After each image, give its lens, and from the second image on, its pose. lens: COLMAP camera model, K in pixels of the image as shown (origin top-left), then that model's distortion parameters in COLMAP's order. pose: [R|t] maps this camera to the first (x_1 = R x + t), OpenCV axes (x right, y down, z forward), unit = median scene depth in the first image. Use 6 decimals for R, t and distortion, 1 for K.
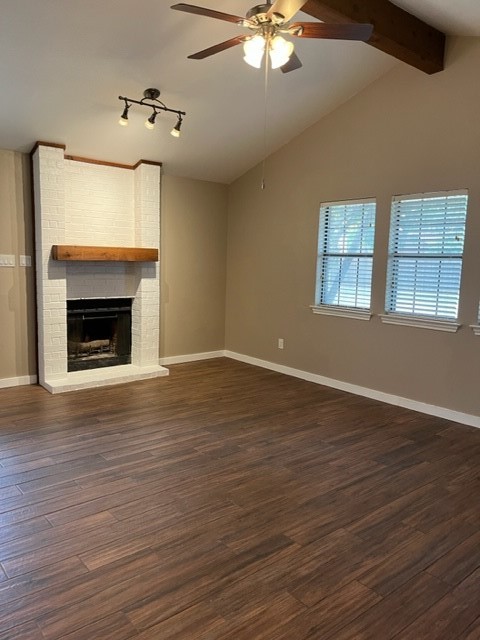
lens RADIAL K [[488.8, 0, 240.0], [0, 488.8, 320.0], [0, 0, 1]] dist [0.043534, -0.063998]
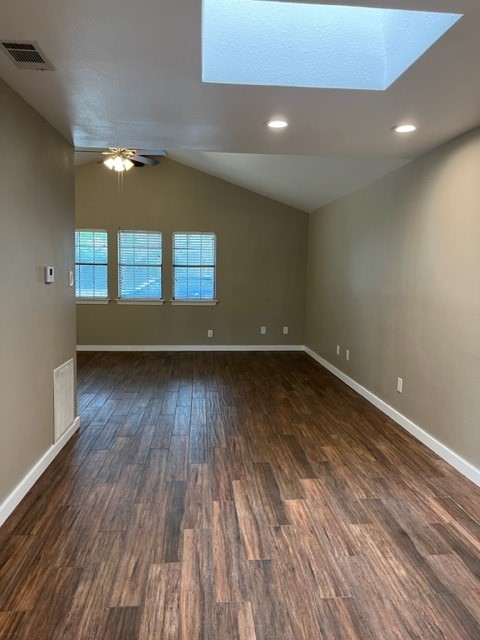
lens RADIAL K [[488.8, 0, 240.0], [0, 488.8, 320.0], [0, 0, 1]] dist [0.043534, -0.063998]
pose [[0.572887, -0.094345, 0.814186, -0.854936], [0.101378, 0.993882, 0.043834, 0.028032], [-0.813341, 0.057428, 0.578946, -0.312898]]
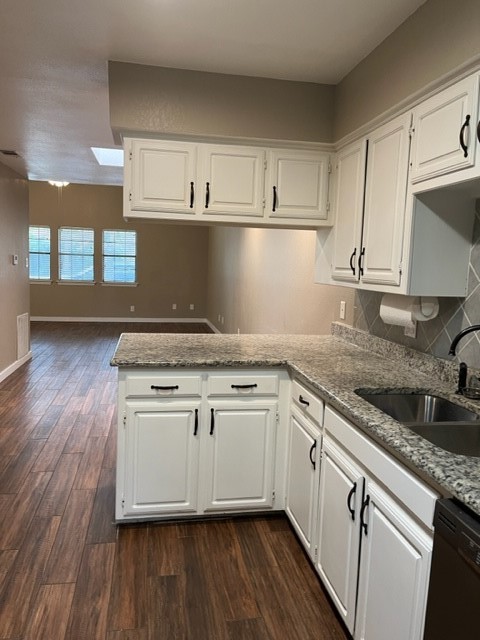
lens RADIAL K [[488.8, 0, 240.0], [0, 488.8, 320.0], [0, 0, 1]] dist [0.043534, -0.063998]
pose [[0.485960, -0.105517, 0.867588, -1.232625], [0.088449, 0.993526, 0.071291, 0.076752], [-0.869494, 0.042092, 0.492147, -0.762995]]
